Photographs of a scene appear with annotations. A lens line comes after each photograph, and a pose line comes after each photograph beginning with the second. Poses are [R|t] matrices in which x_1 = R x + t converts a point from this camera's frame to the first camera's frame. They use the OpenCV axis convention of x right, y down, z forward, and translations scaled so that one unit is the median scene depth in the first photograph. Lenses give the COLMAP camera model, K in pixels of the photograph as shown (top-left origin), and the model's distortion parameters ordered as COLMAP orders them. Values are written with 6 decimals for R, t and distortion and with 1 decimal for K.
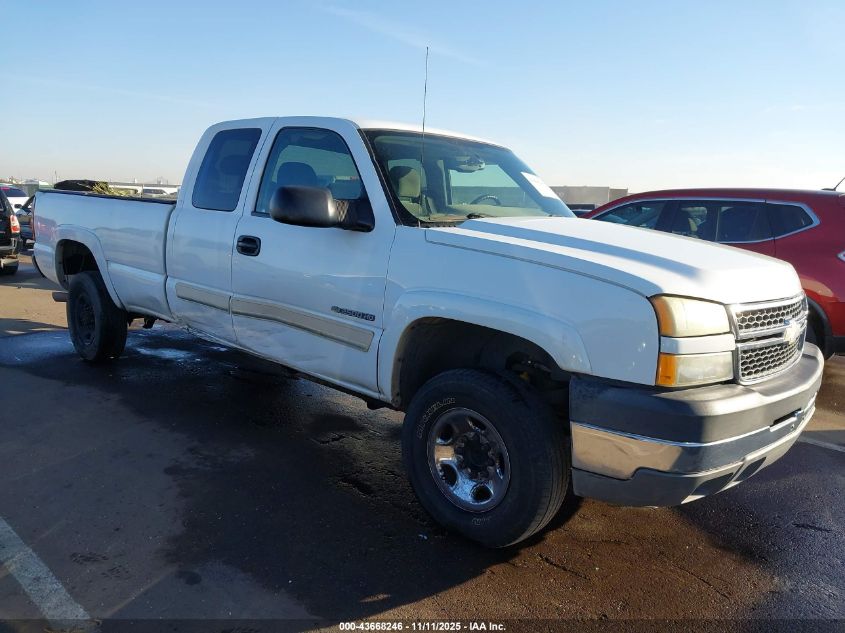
lens RADIAL K [[670.3, 0, 422.5], [0, 670.3, 316.5], [0, 0, 1]] dist [0.148727, -0.268579]
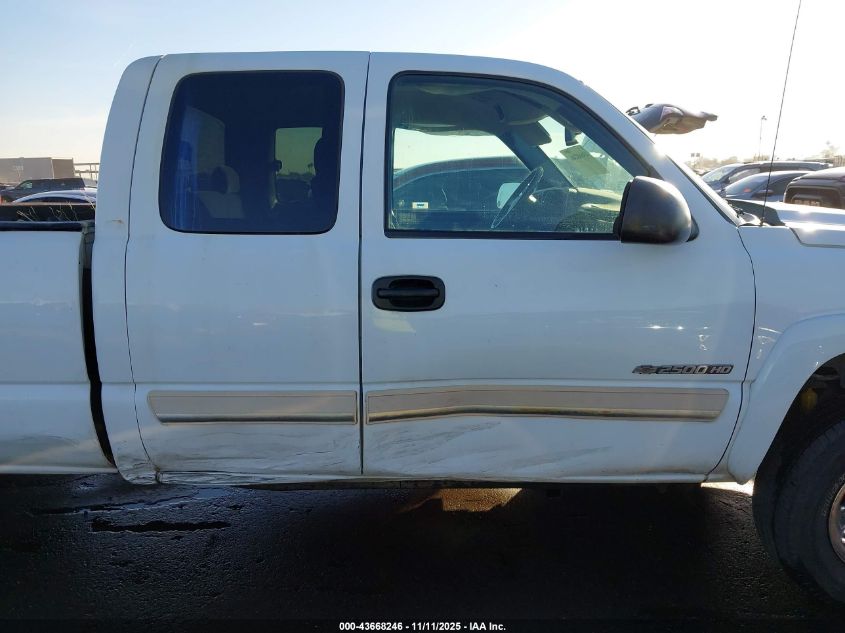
lens RADIAL K [[670.3, 0, 422.5], [0, 670.3, 316.5], [0, 0, 1]] dist [0.148727, -0.268579]
pose [[0.701093, -0.184958, 0.688665, -0.653600], [0.154845, 0.982218, 0.106160, -0.147765], [-0.696055, 0.032208, 0.717266, 0.642362]]
